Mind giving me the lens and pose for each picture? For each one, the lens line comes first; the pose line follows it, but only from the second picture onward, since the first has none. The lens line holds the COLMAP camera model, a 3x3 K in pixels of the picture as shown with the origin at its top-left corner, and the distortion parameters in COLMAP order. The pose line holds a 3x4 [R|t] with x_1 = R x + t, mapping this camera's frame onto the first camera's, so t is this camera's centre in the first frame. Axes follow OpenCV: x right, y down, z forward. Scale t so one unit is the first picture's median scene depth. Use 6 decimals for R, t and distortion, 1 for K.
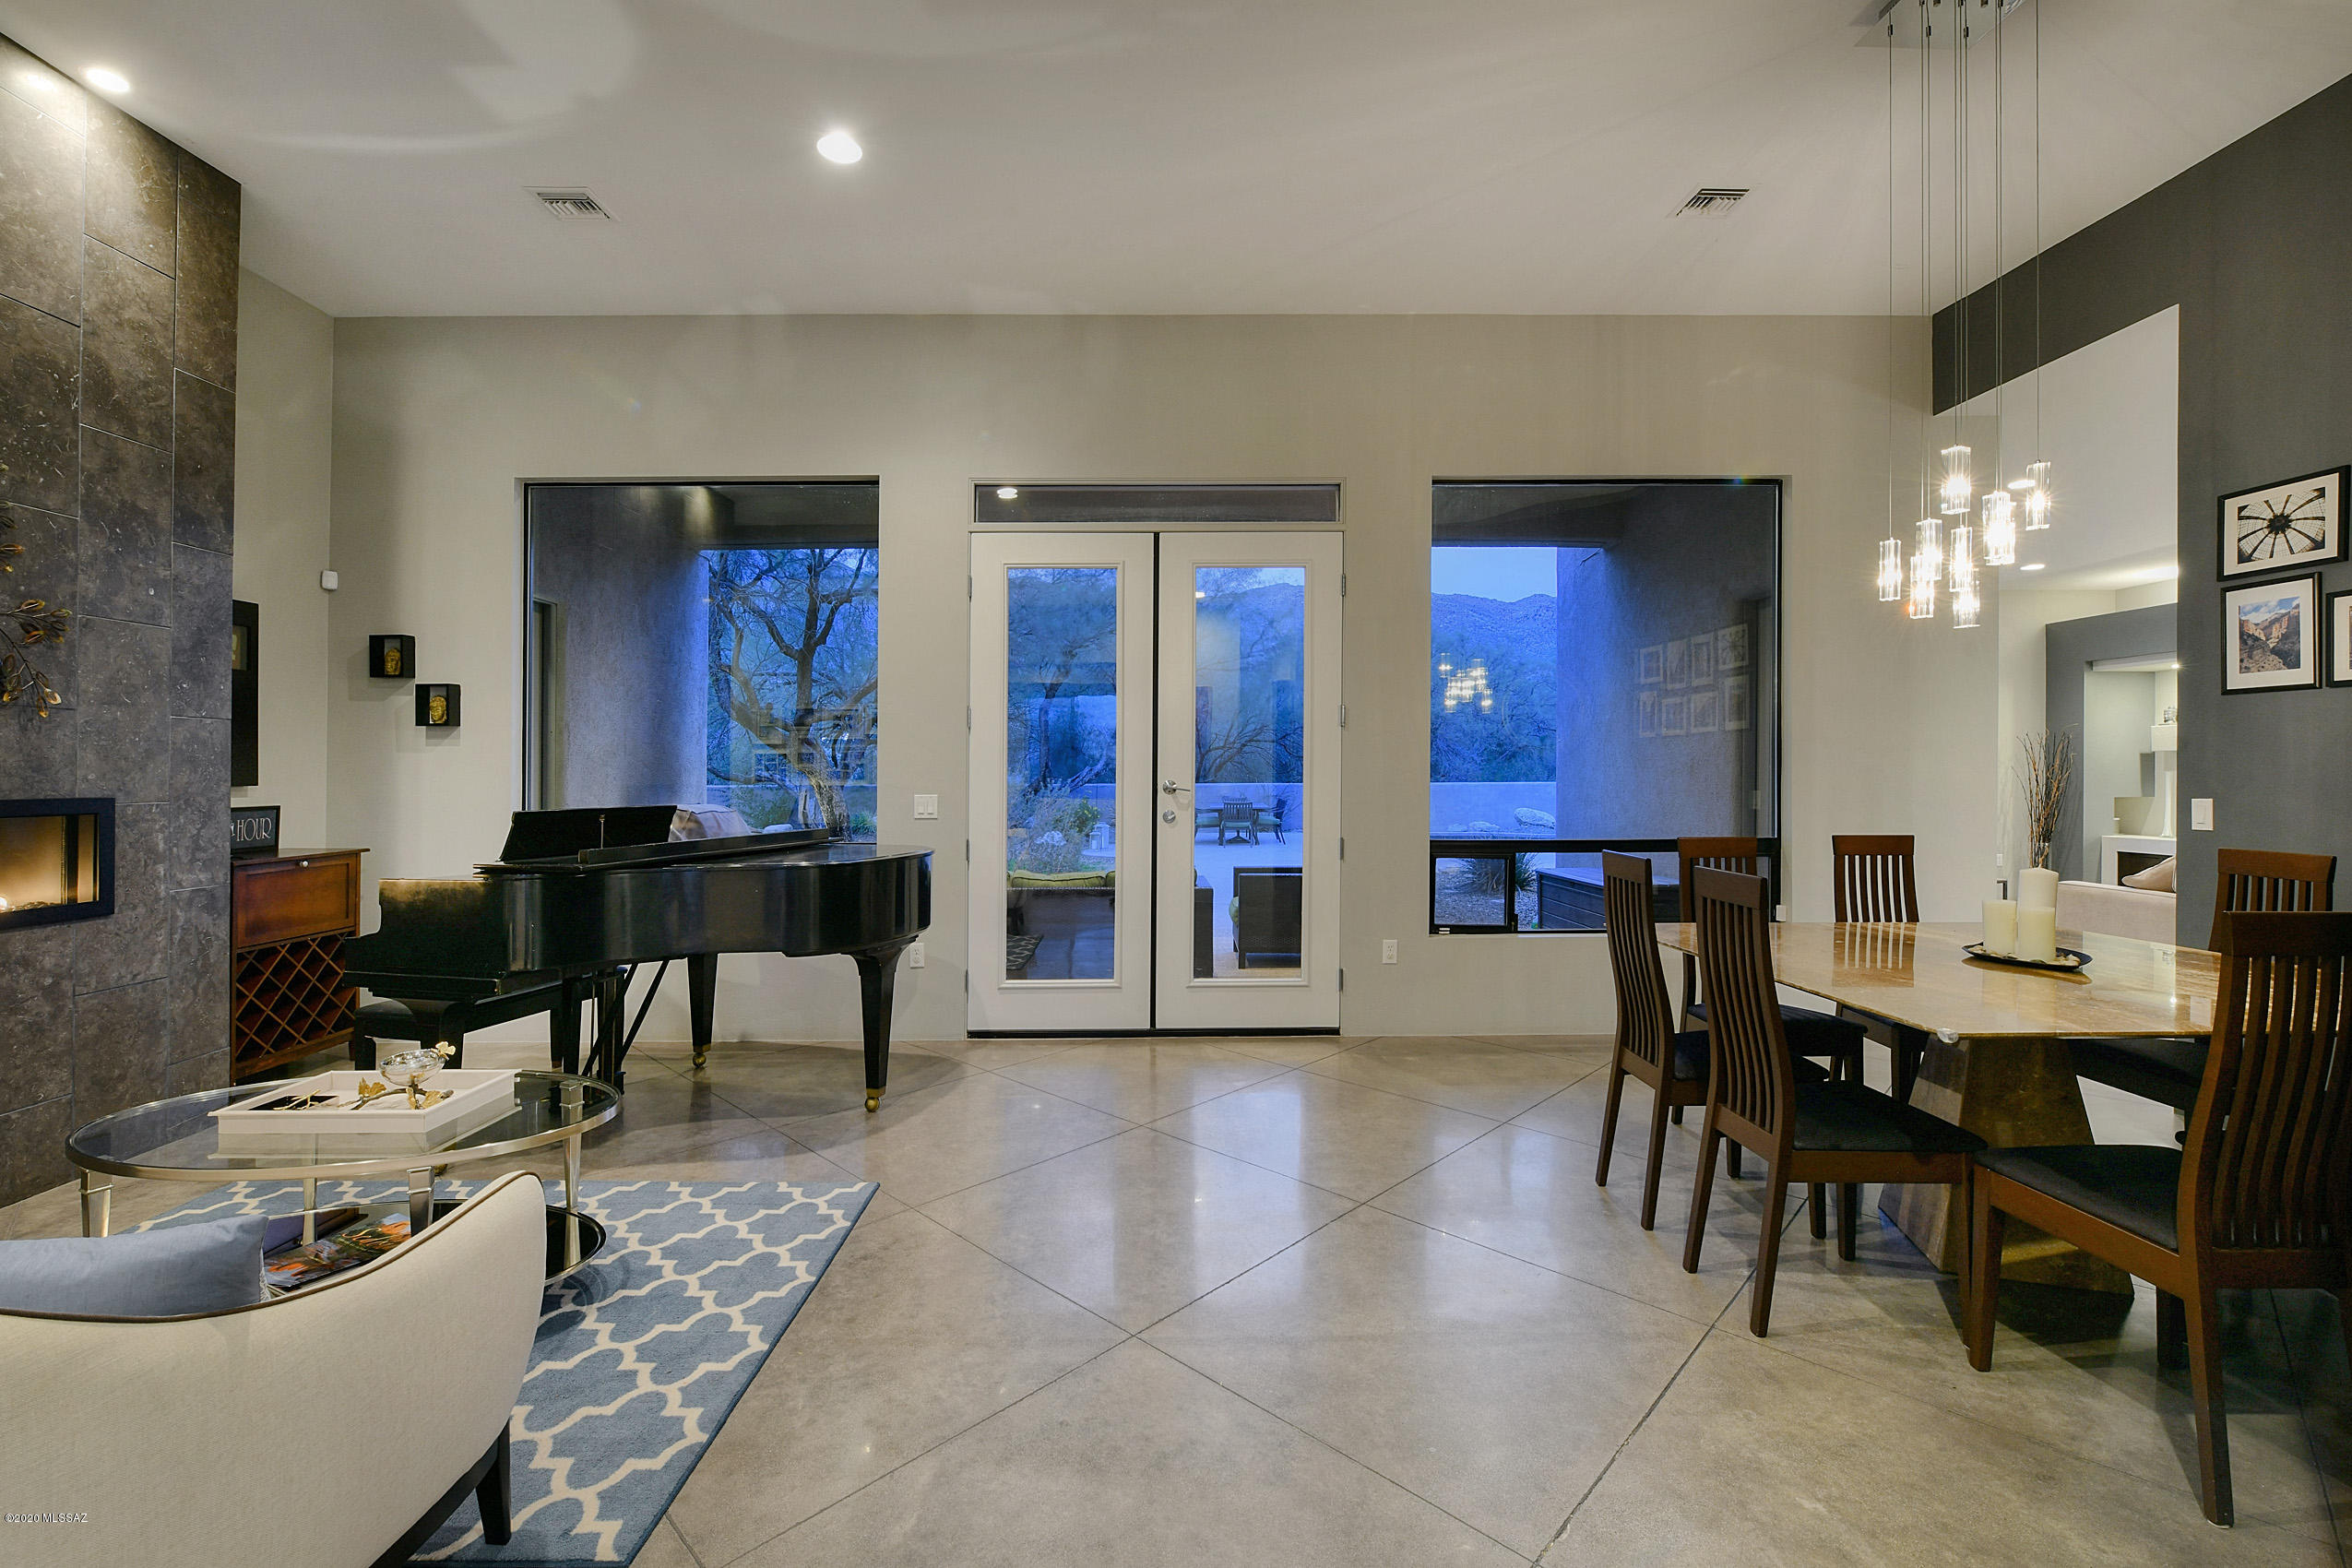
lens RADIAL K [[990.2, 0, 1173.9], [0, 990.2, 768.3], [0, 0, 1]] dist [0.000579, -0.000117]
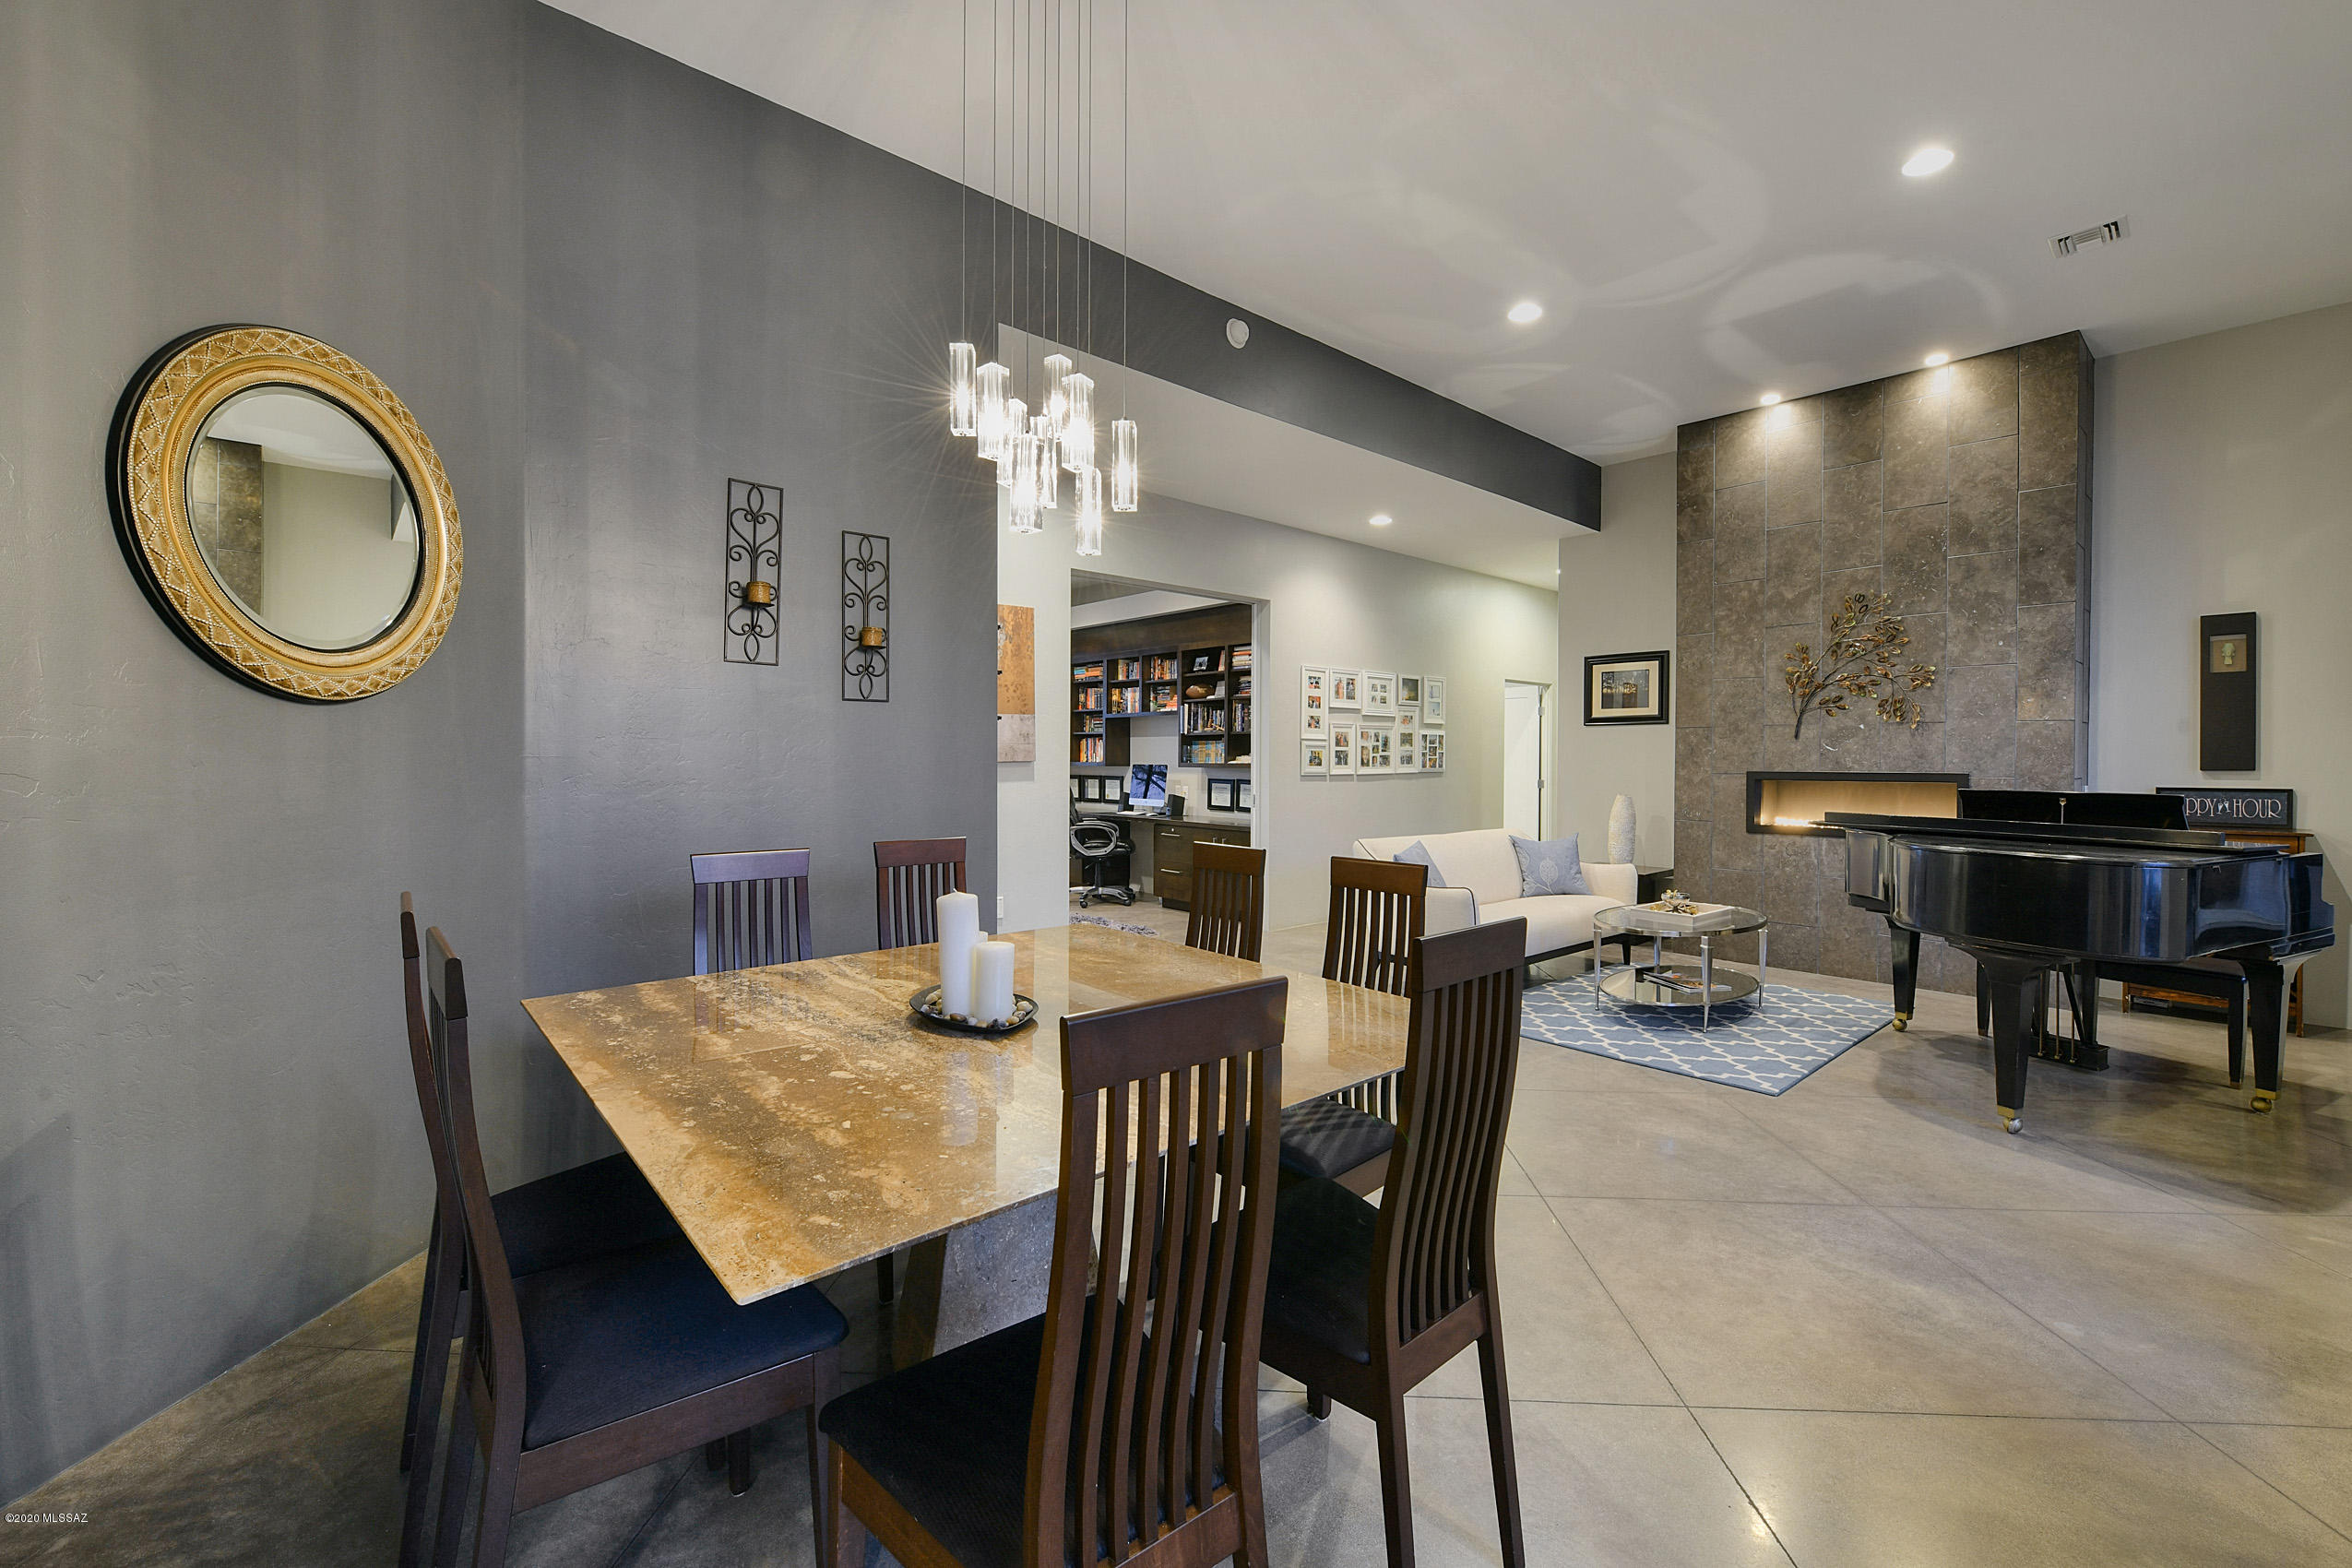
lens RADIAL K [[990.2, 0, 1173.9], [0, 990.2, 768.3], [0, 0, 1]] dist [0.000579, -0.000117]
pose [[-0.762608, 0.008582, -0.646804, 1.015386], [0.001101, 0.999928, 0.011970, -0.000254], [0.646860, 0.008417, -0.762563, 1.391870]]
